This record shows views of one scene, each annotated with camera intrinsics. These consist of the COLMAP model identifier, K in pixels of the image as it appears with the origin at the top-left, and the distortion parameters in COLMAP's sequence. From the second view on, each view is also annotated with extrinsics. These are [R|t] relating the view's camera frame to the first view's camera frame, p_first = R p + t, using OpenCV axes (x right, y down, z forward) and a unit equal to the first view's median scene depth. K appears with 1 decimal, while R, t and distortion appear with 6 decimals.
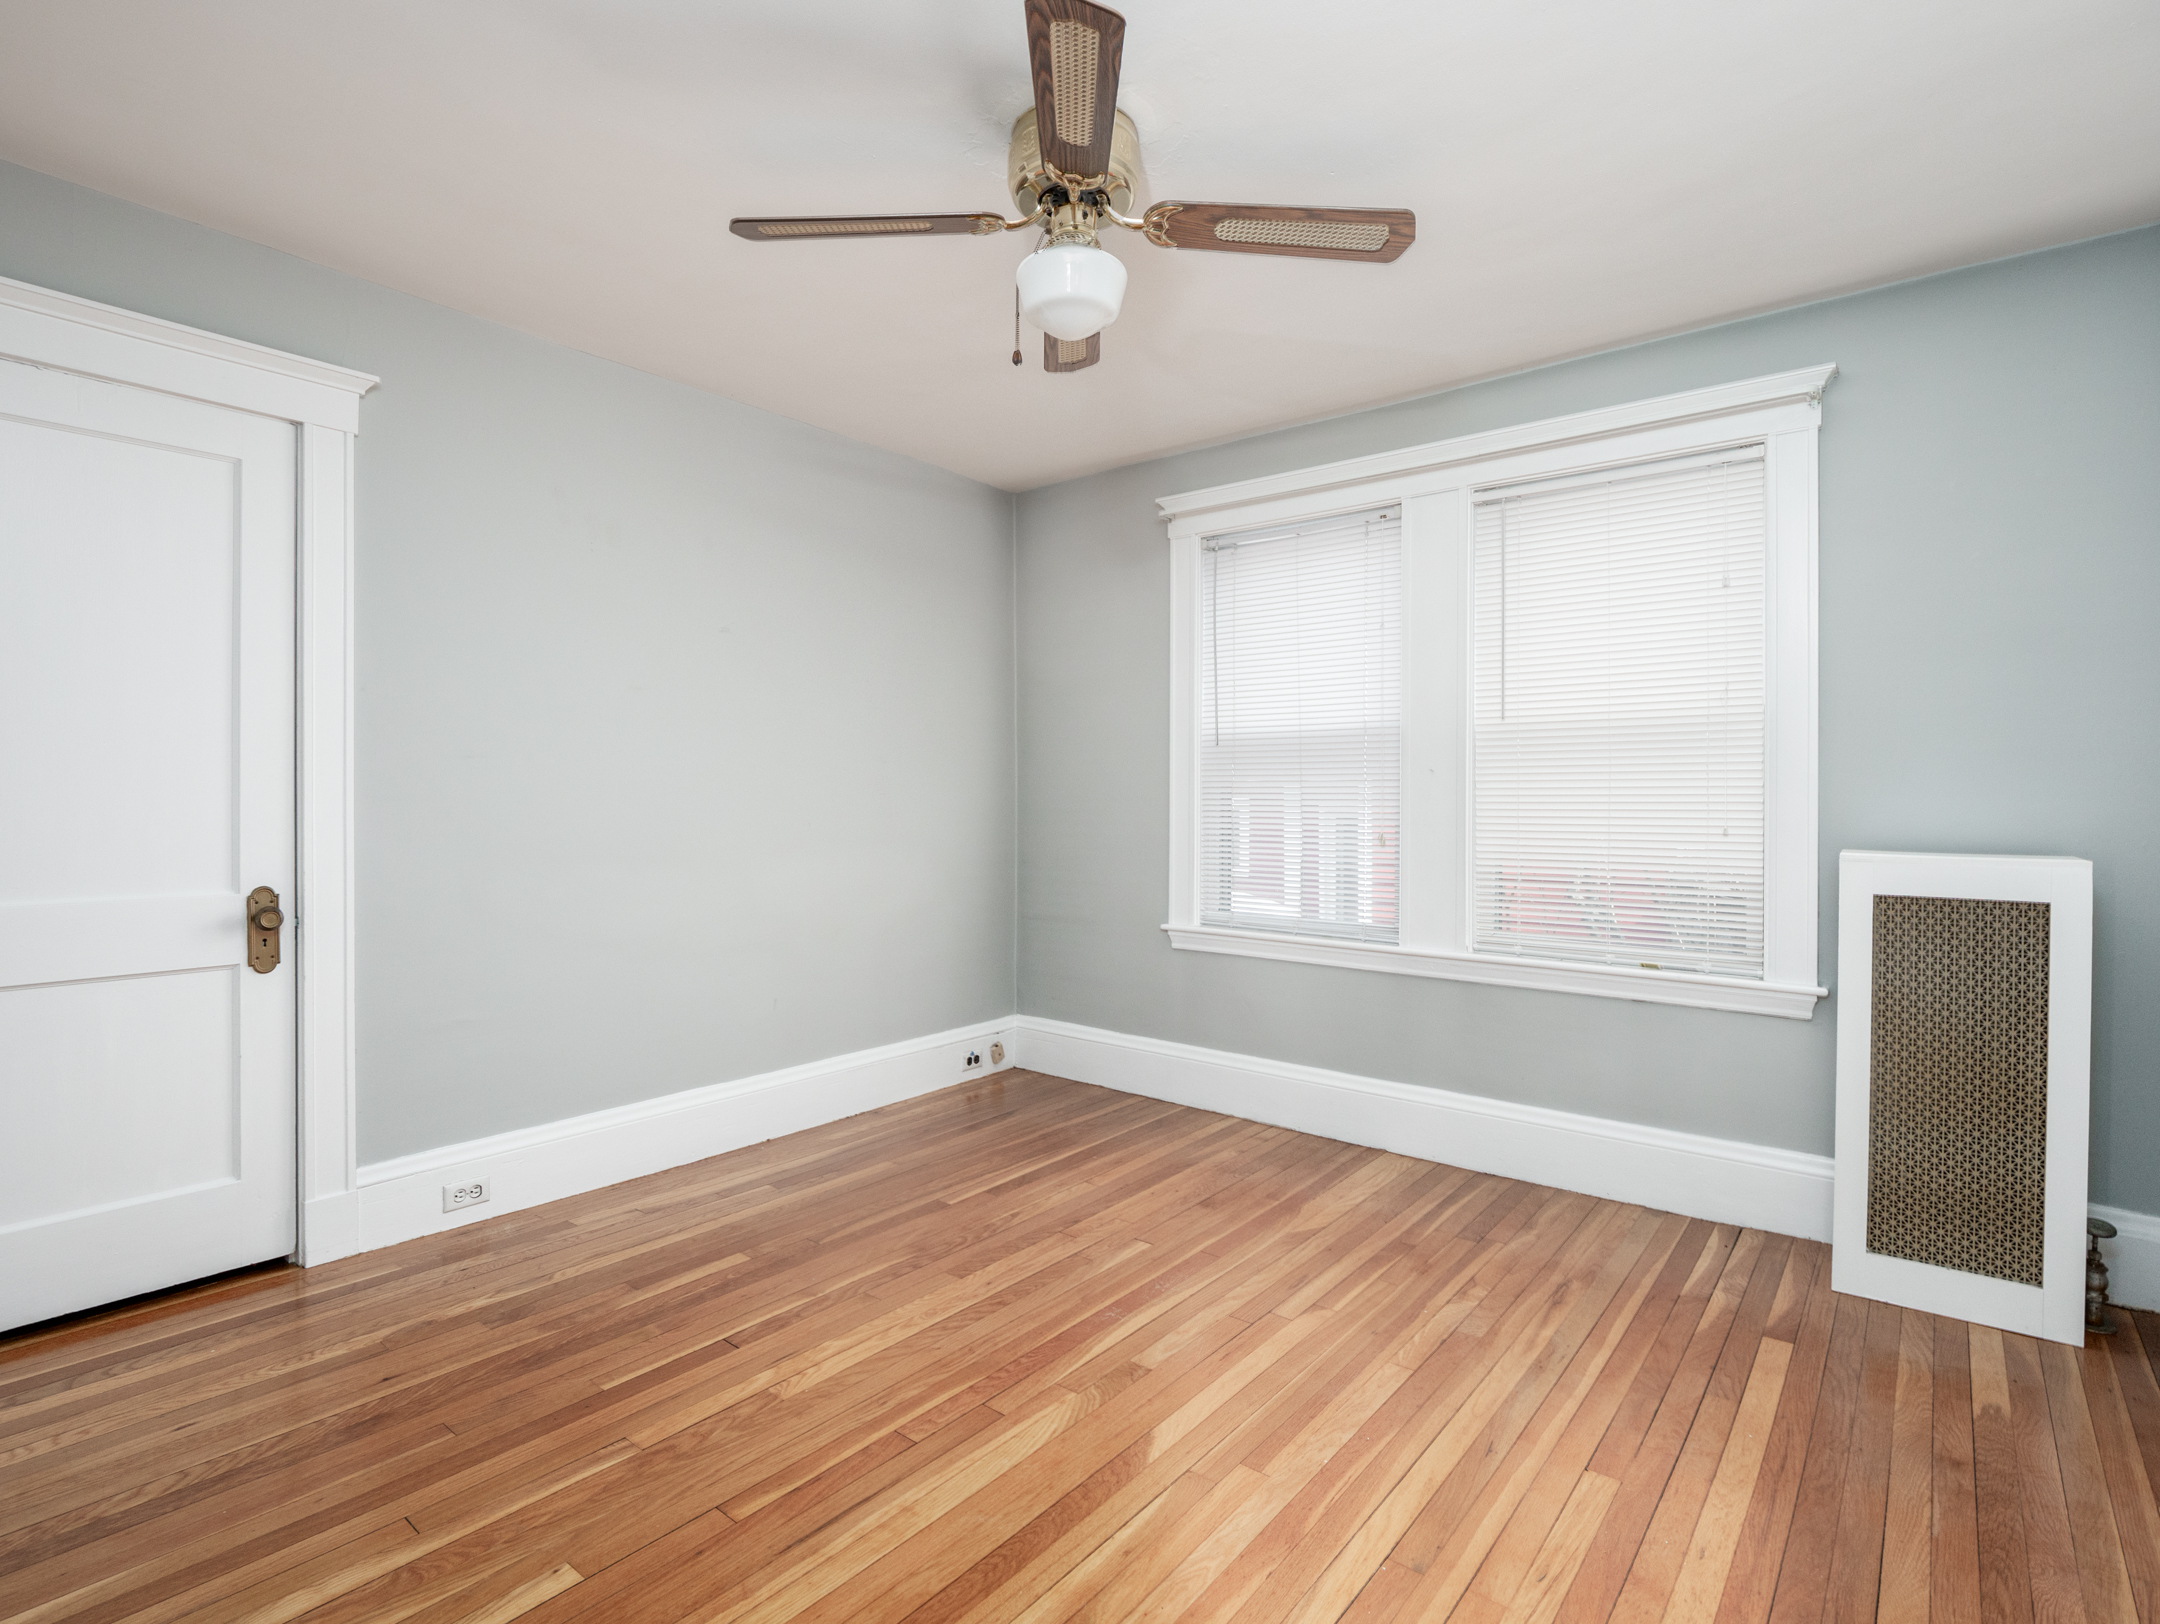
lens RADIAL K [[1050.3, 0, 1064.2], [0, 1050.3, 797.2], [0, 0, 1]] dist [-0.008247, -0.005864]
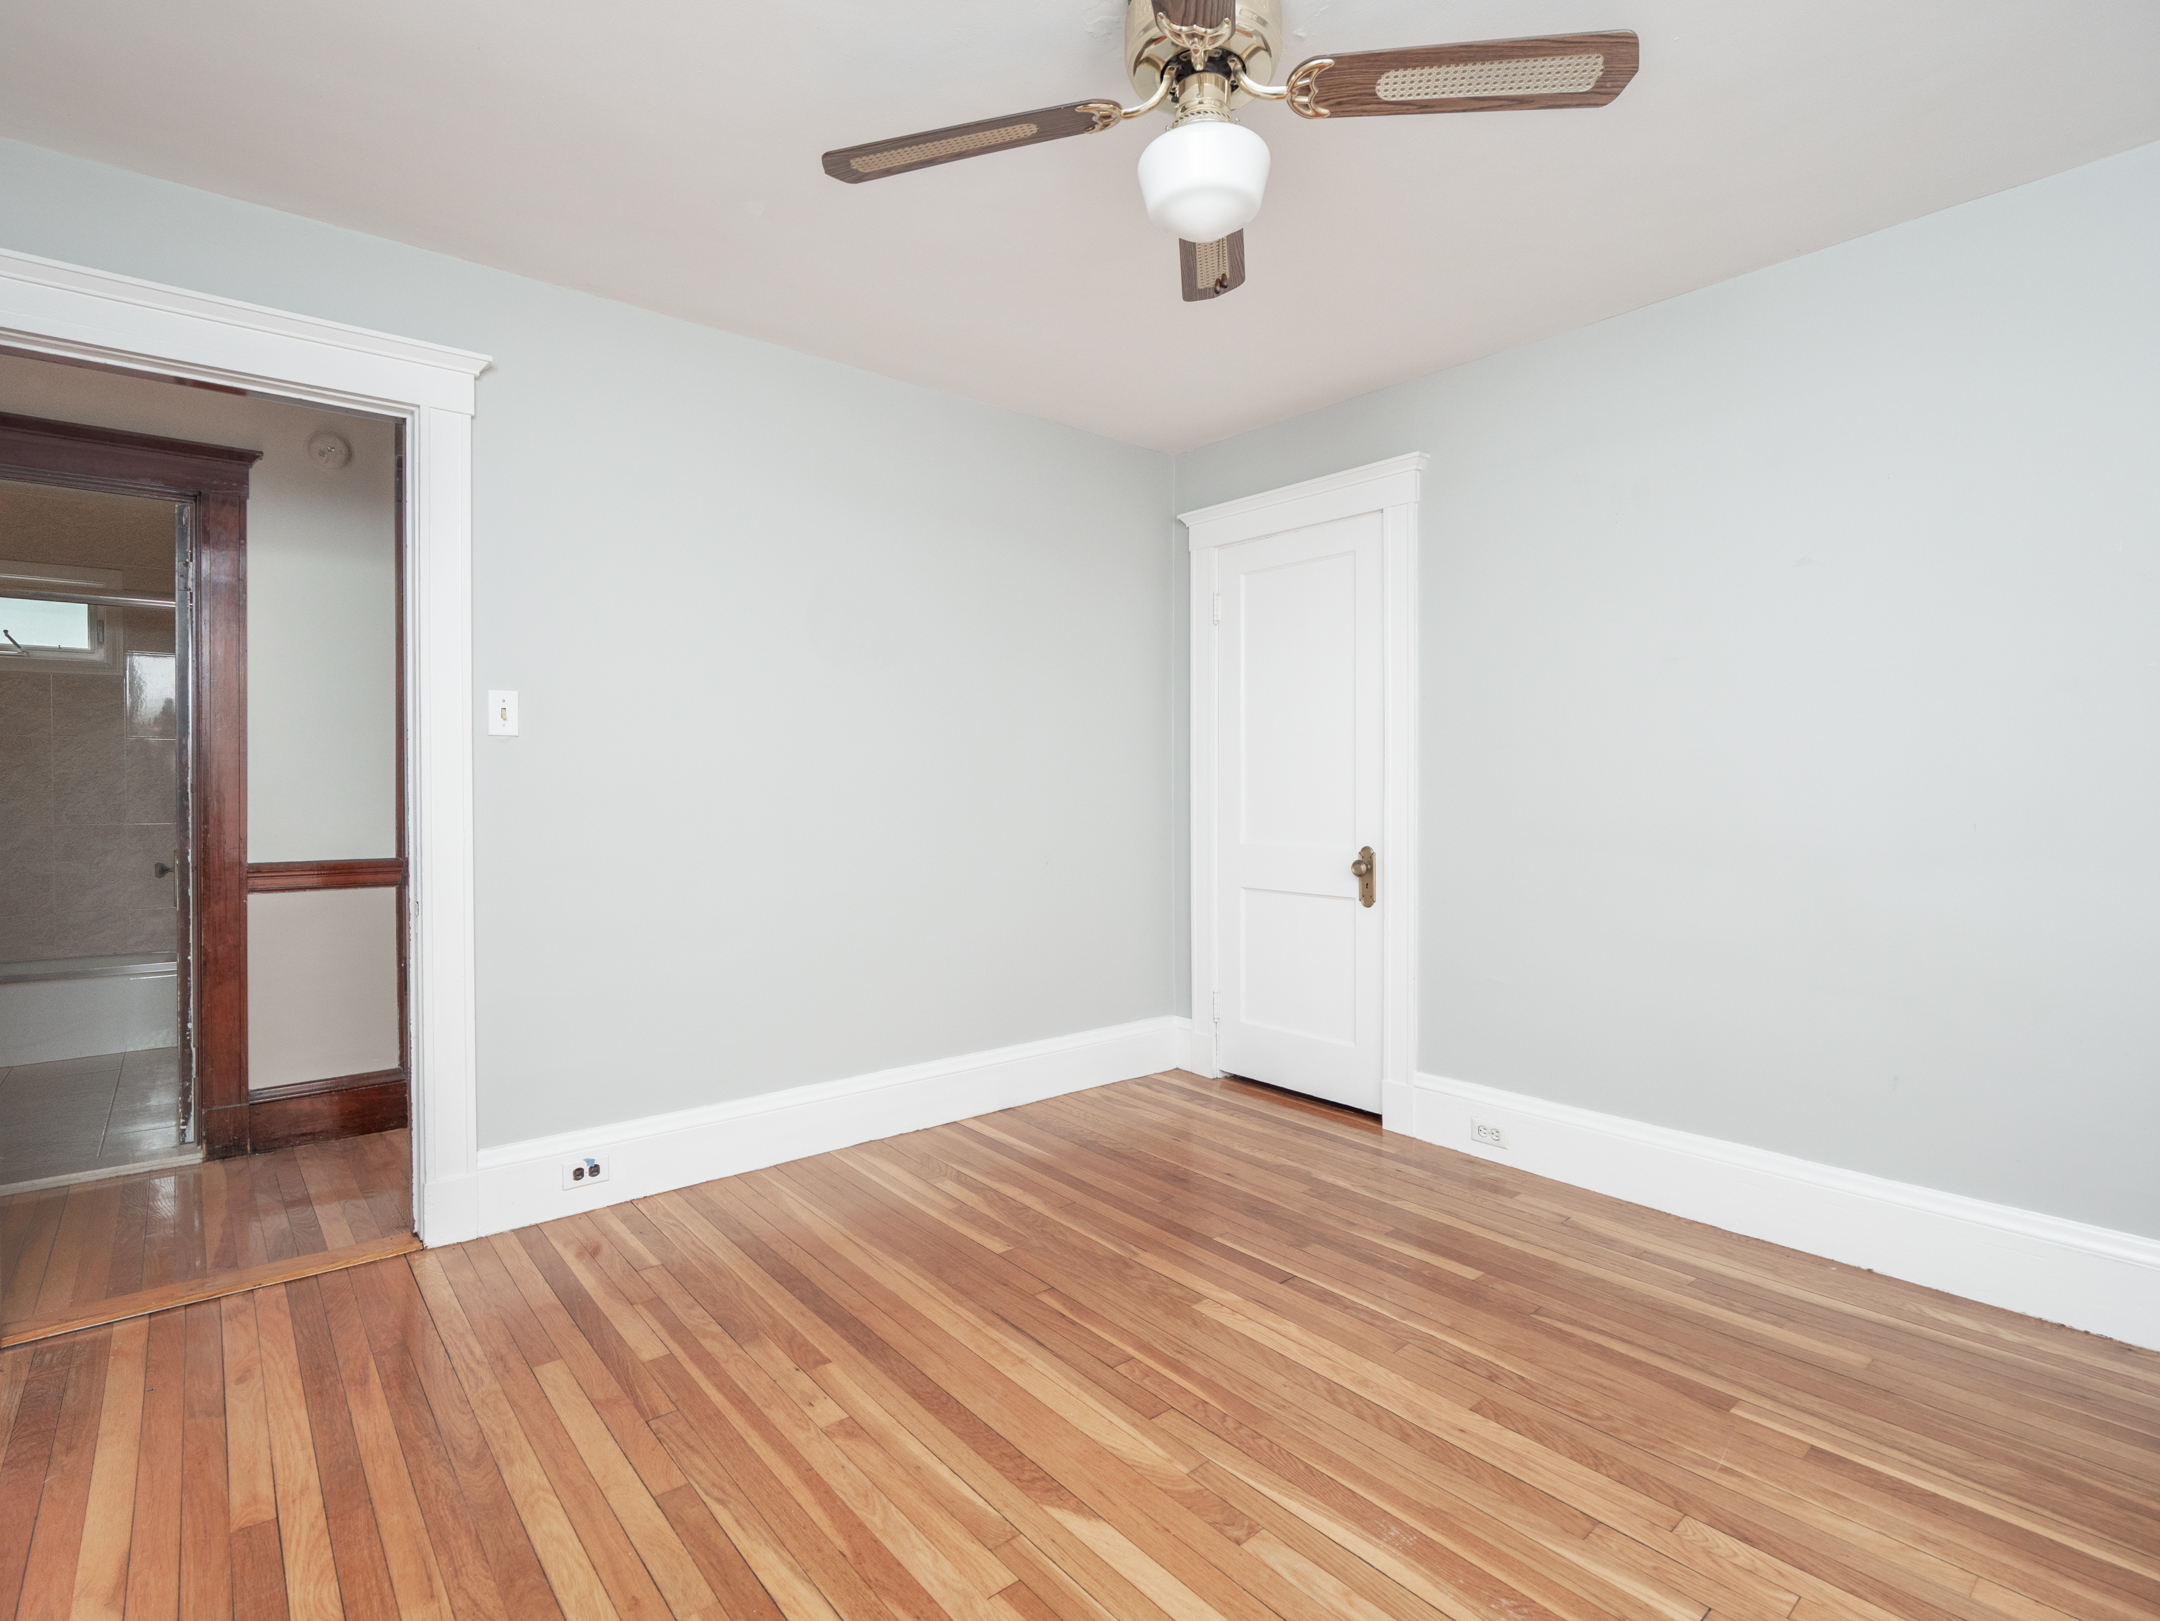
lens RADIAL K [[1050.3, 0, 1064.2], [0, 1050.3, 795.7], [0, 0, 1]] dist [-0.008247, -0.005864]
pose [[-0.171672, 0.008078, -0.985121, 0.681473], [-0.003049, 0.999957, 0.008731, 0.010897], [0.985149, 0.004502, -0.171640, 0.829381]]
